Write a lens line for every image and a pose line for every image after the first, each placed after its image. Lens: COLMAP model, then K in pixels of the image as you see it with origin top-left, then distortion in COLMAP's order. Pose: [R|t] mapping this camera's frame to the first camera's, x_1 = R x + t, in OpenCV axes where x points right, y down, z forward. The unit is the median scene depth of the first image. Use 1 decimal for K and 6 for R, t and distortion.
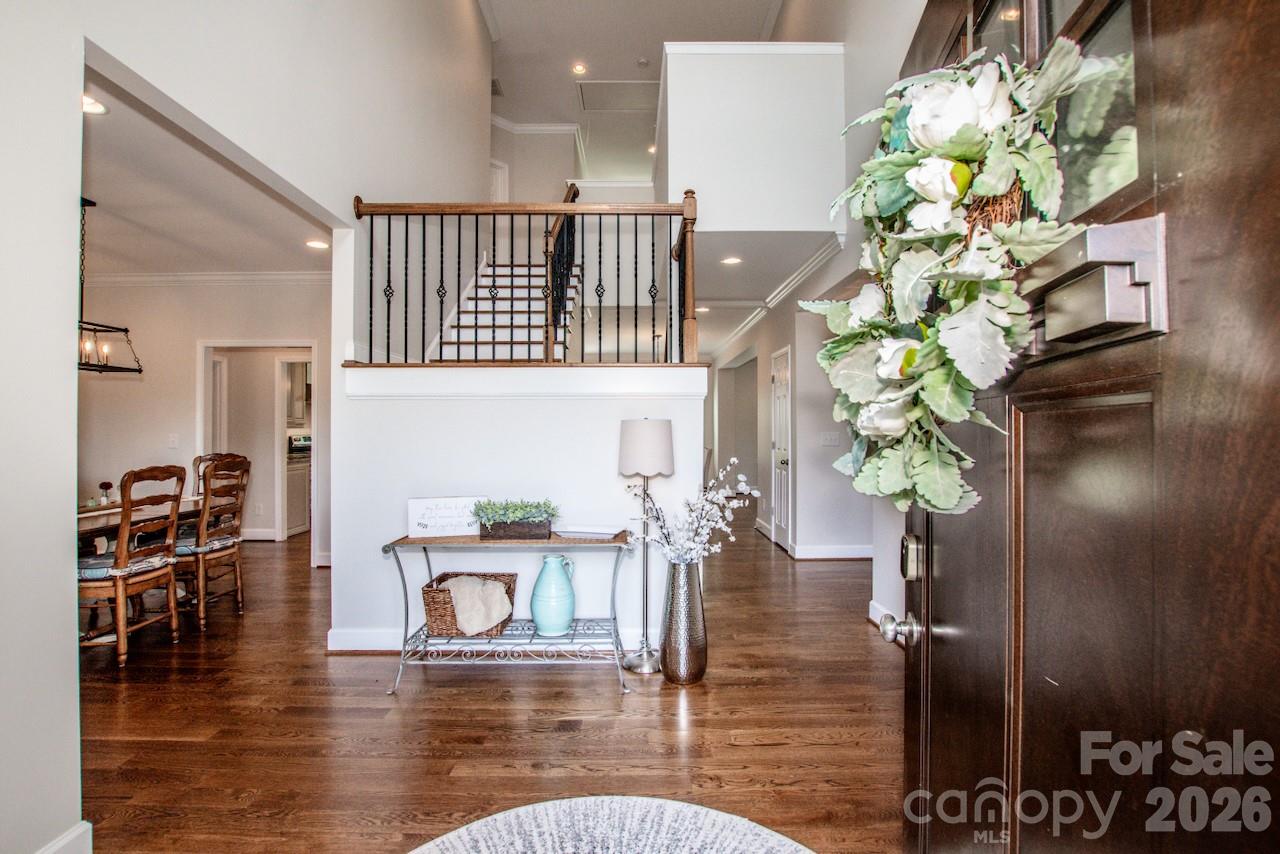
lens RADIAL K [[569.0, 0, 632.8], [0, 569.0, 428.3], [0, 0, 1]] dist [-0.035730, 0.006259]
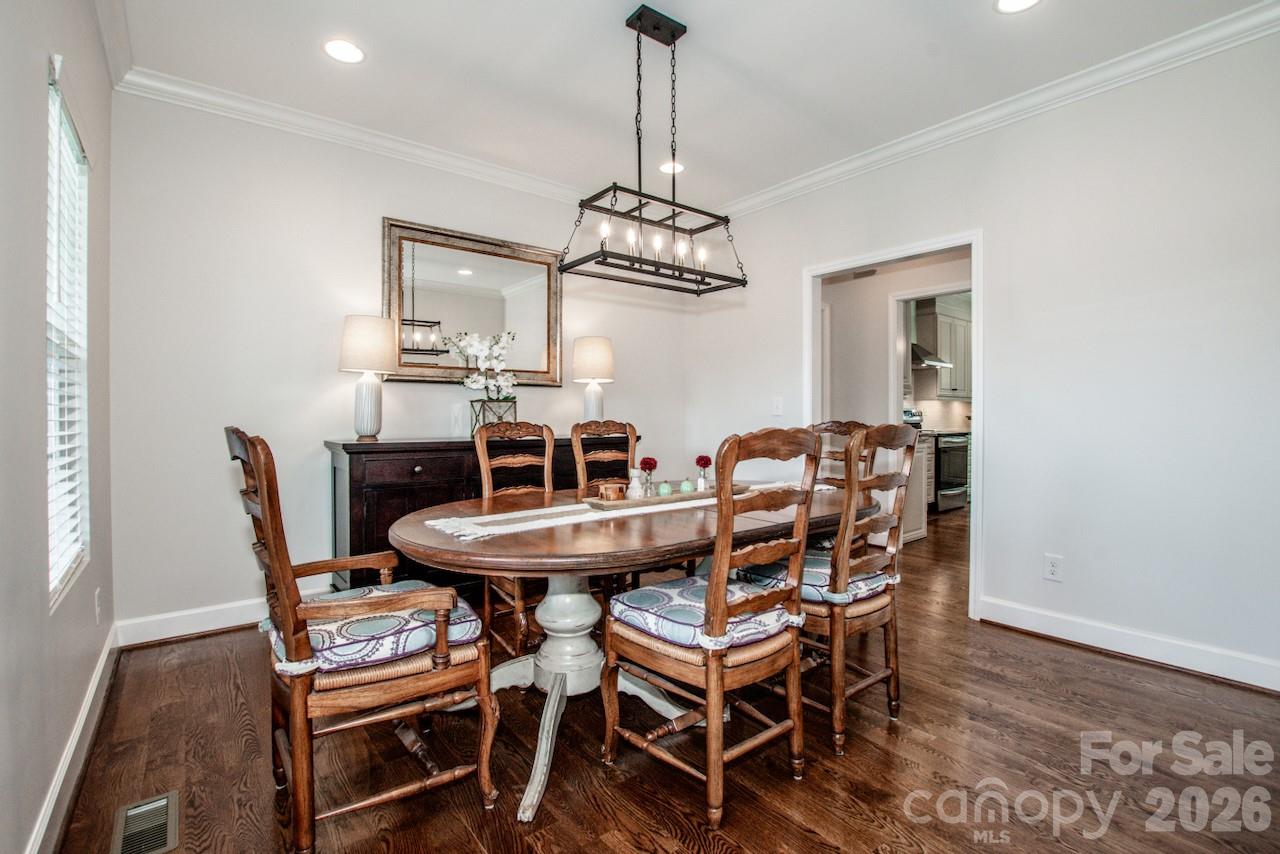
lens RADIAL K [[569.0, 0, 633.4], [0, 569.0, 423.6], [0, 0, 1]] dist [-0.035730, 0.006259]
pose [[0.613959, 0.011072, -0.789260, -0.517857], [0.002785, 0.999865, 0.016194, 0.052556], [0.789333, -0.012141, 0.613845, 0.572794]]
